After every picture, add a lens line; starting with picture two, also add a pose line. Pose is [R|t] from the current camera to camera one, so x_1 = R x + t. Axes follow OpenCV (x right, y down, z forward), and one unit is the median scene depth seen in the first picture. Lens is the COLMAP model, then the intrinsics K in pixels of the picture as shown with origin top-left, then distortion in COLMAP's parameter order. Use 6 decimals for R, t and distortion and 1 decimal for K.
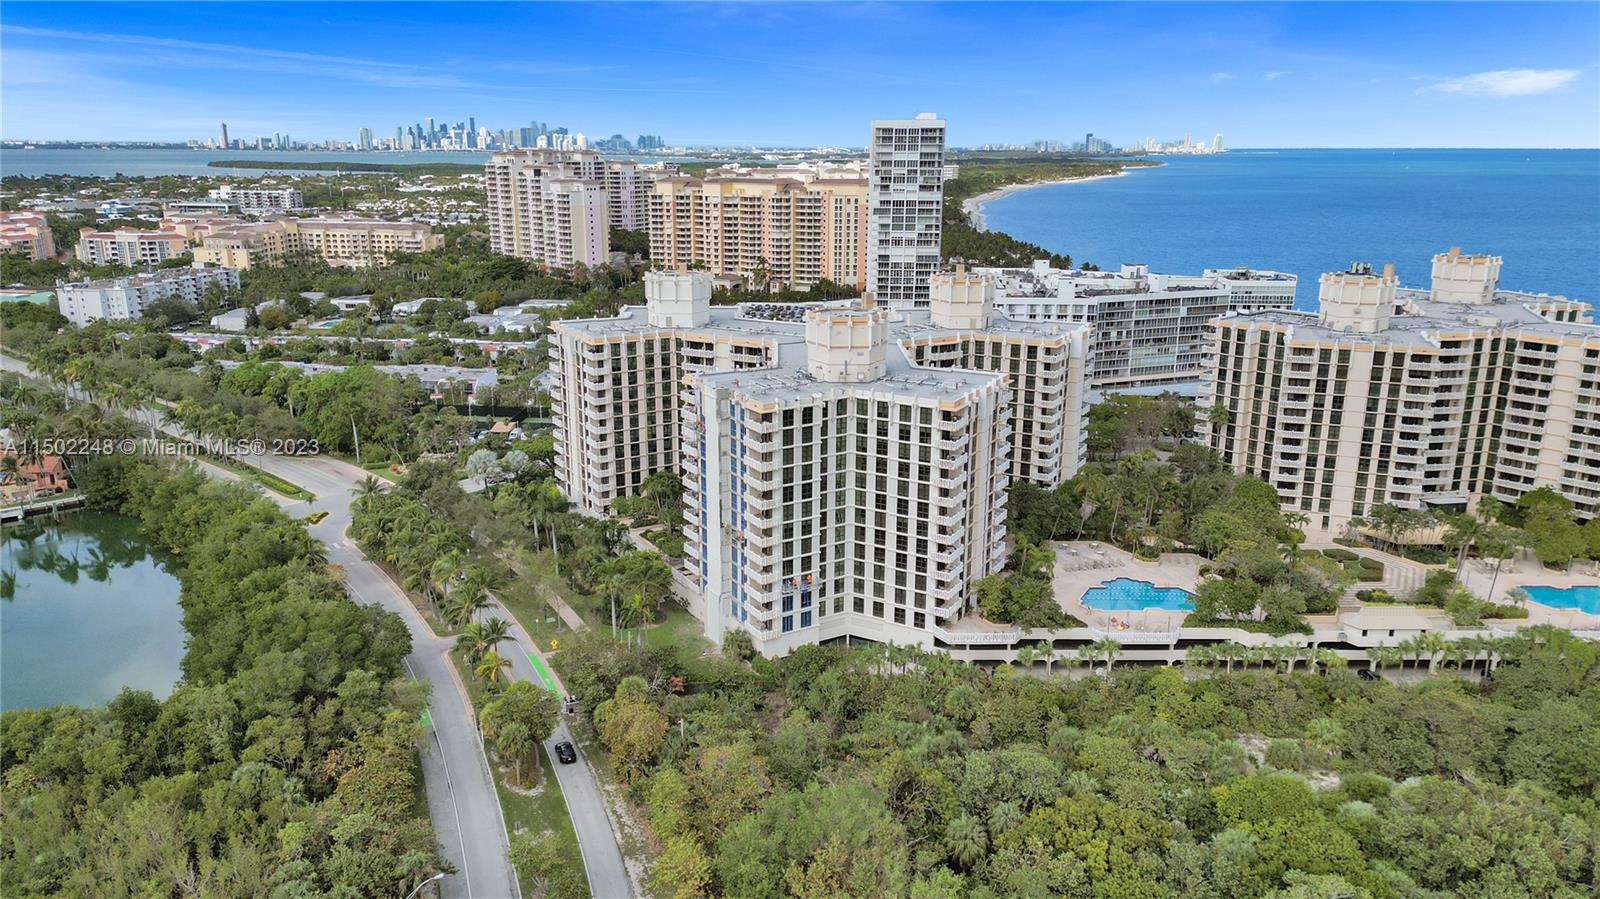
lens RADIAL K [[1135.6, 0, 792.5], [0, 1135.6, 456.5], [0, 0, 1]] dist [0.086726, -0.087743]
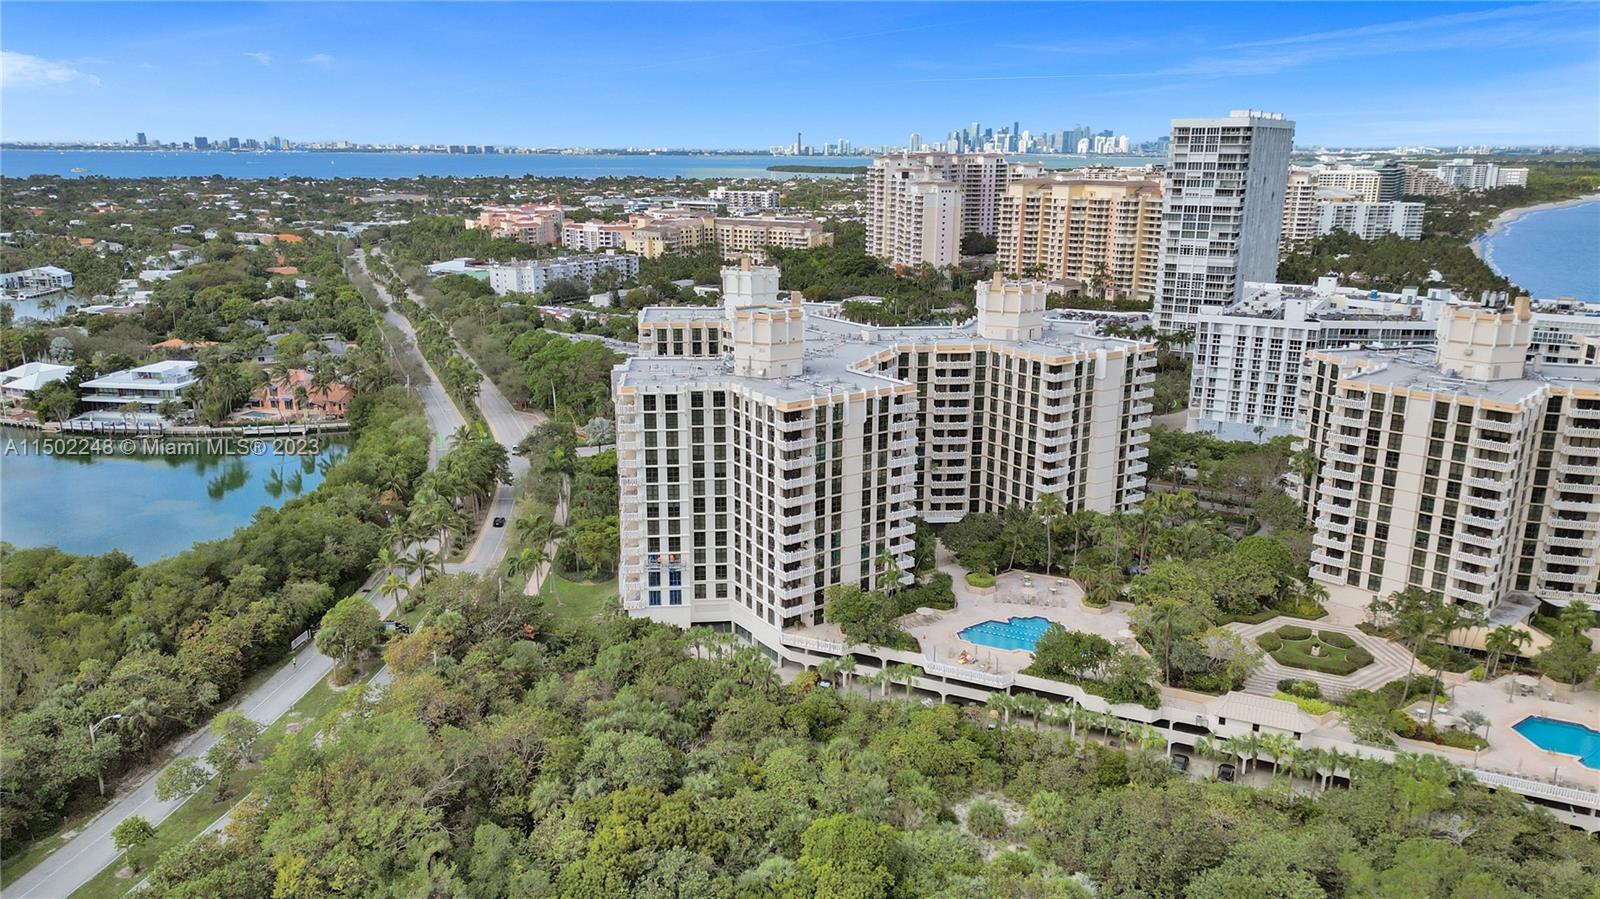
lens RADIAL K [[1135.6, 0, 793.2], [0, 1135.6, 451.5], [0, 0, 1]] dist [0.086726, -0.087743]
pose [[0.896618, 0.113358, -0.428048, 0.417021], [-0.116065, 0.993043, 0.019867, -0.018553], [0.427323, 0.031868, 0.903537, 0.069607]]
